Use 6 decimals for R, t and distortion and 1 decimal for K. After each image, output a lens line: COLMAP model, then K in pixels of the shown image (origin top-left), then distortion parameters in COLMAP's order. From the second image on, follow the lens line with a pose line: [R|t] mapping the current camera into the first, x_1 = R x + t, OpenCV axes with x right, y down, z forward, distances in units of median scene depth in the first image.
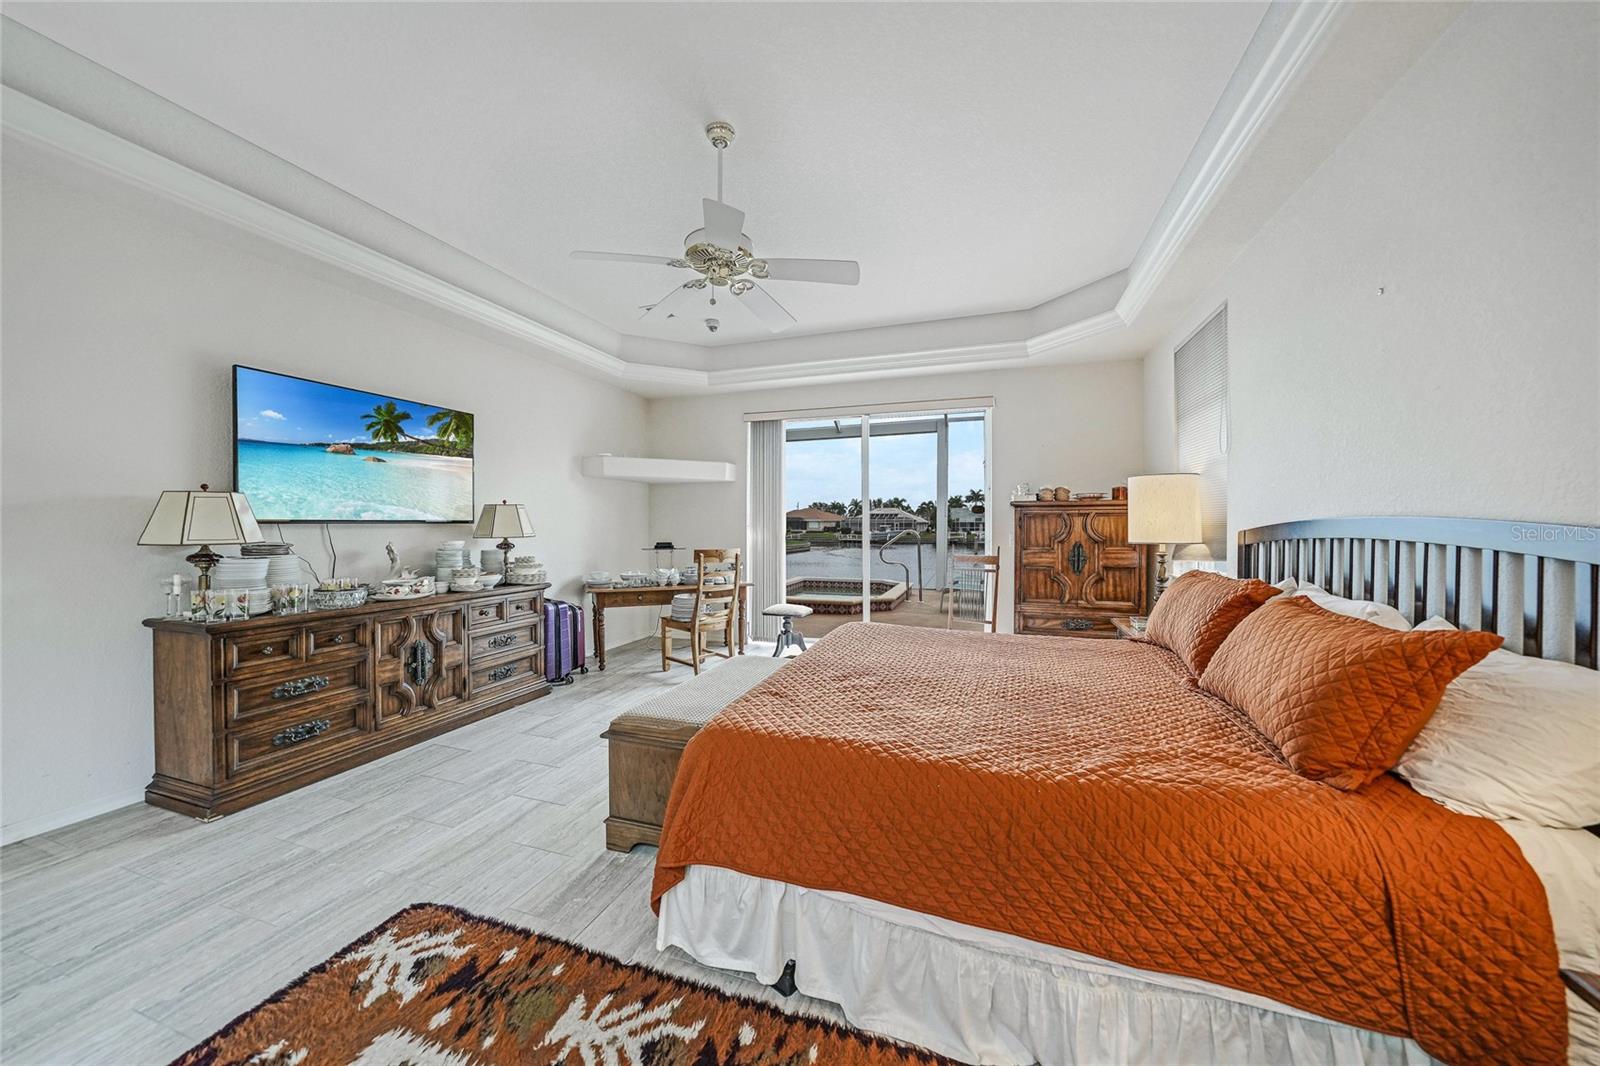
lens RADIAL K [[555.8, 0, 801.6], [0, 555.8, 529.9], [0, 0, 1]] dist [-0.028182, 0.006118]
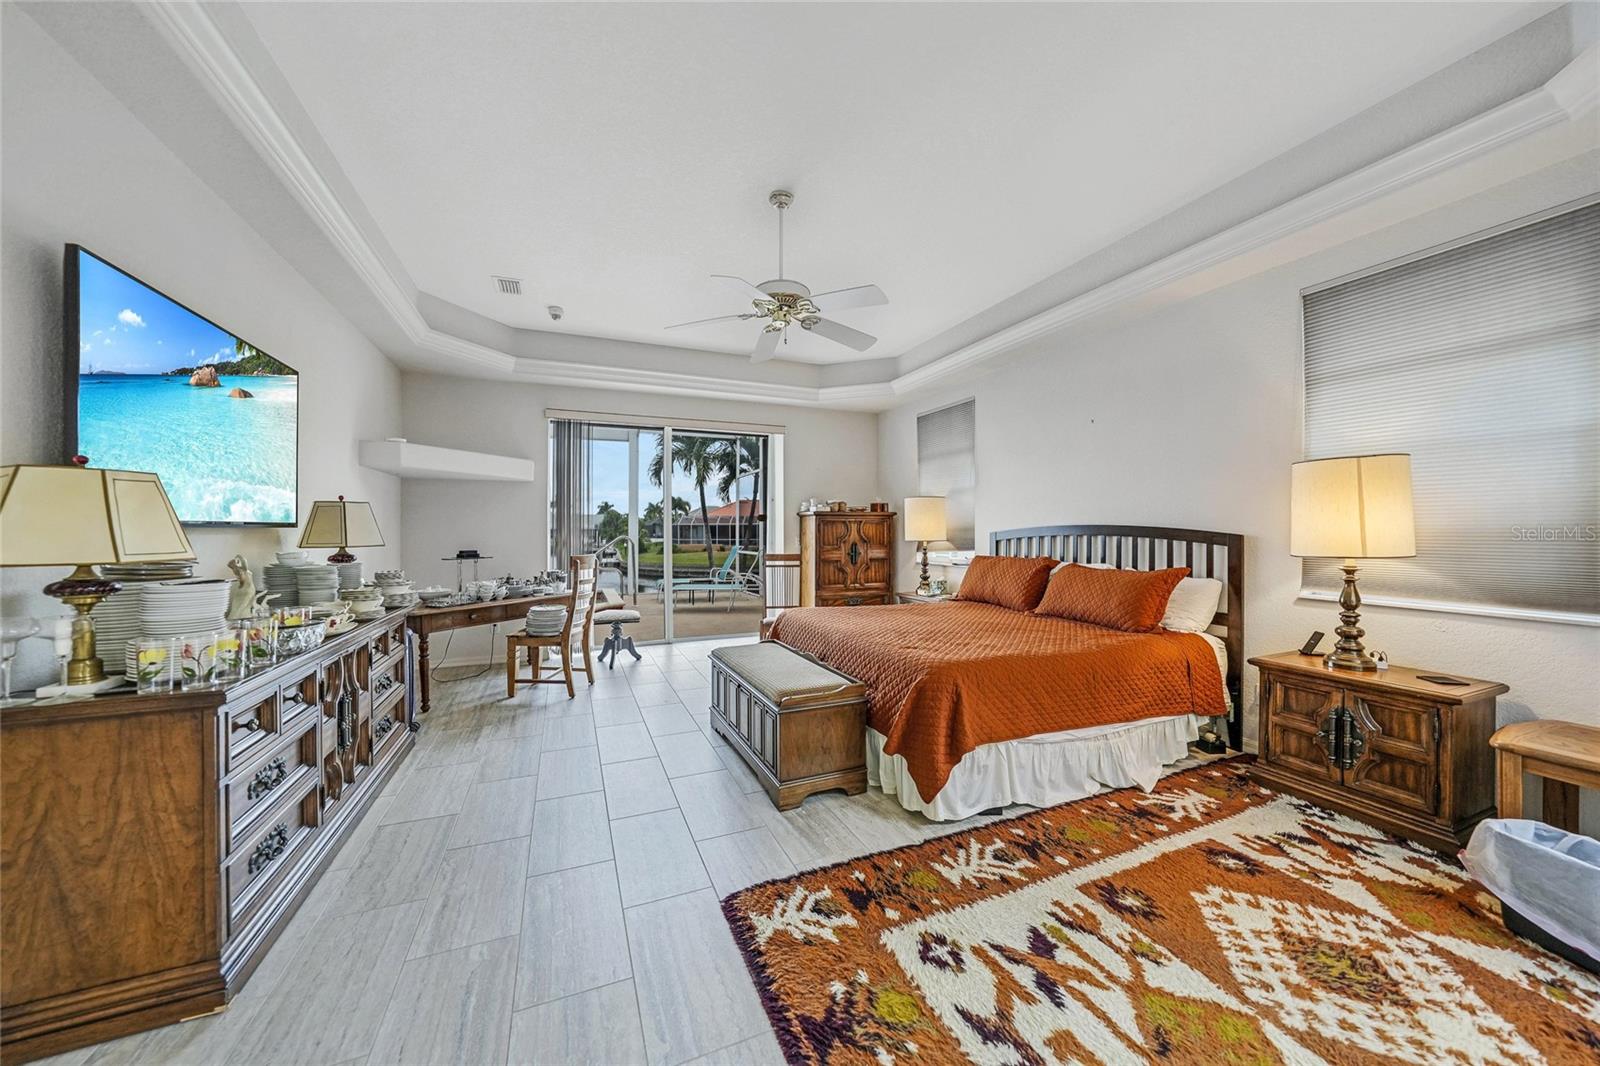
lens RADIAL K [[555.8, 0, 801.6], [0, 555.8, 529.9], [0, 0, 1]] dist [-0.028182, 0.006118]
pose [[0.746765, -0.000491, 0.665087, -0.922925], [0.006572, 0.999956, -0.006641, 0.000568], [-0.665055, 0.009330, 0.746736, 0.089677]]
